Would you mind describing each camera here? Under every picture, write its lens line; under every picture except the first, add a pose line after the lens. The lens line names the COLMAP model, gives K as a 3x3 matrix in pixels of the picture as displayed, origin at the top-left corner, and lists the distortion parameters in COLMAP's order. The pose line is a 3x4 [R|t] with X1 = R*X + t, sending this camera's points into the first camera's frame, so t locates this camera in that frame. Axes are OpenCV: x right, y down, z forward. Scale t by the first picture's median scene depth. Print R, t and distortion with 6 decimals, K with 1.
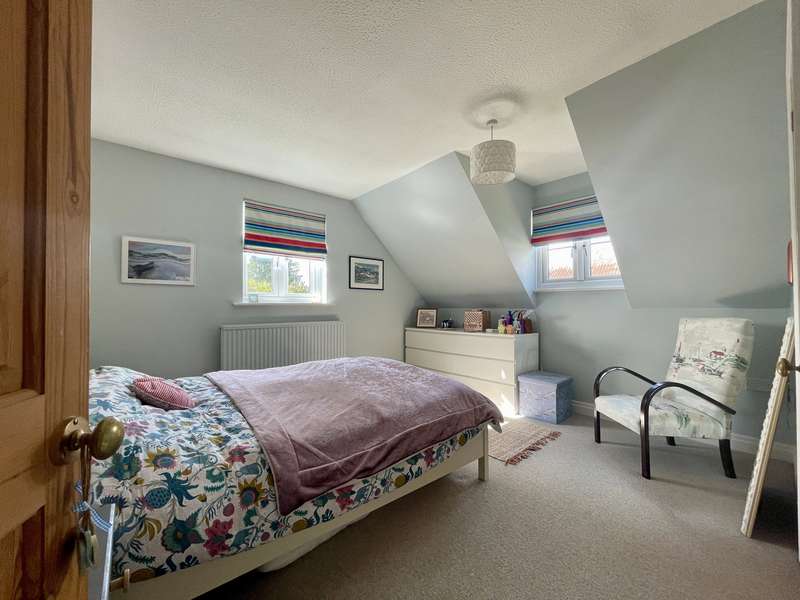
lens RADIAL K [[321.6, 0, 398.5], [0, 321.6, 302.6], [0, 0, 1]] dist [-0.001439, -0.000145]
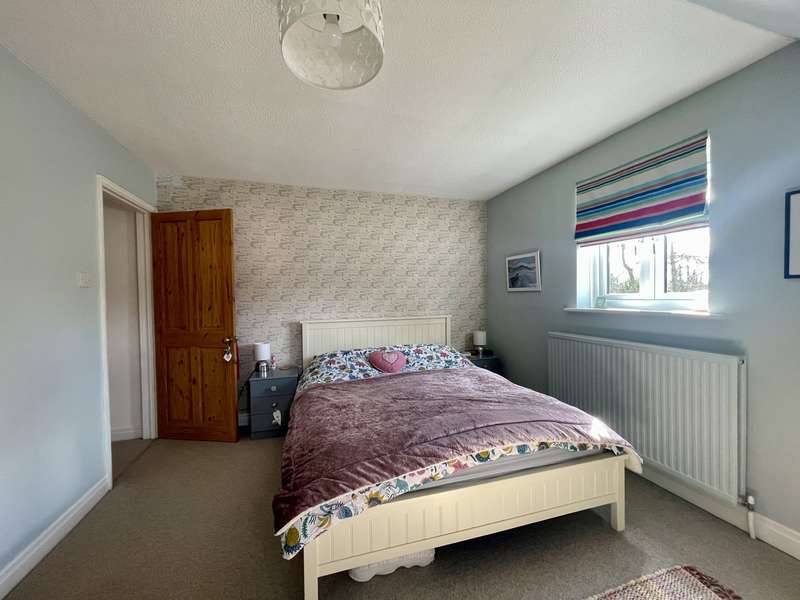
lens RADIAL K [[321.6, 0, 398.5], [0, 321.6, 302.6], [0, 0, 1]] dist [-0.001439, -0.000145]
pose [[-0.393571, 0.011282, -0.919225, 0.471838], [0.004044, 0.999936, 0.010541, -0.025431], [0.919285, 0.000432, -0.393591, 0.904050]]
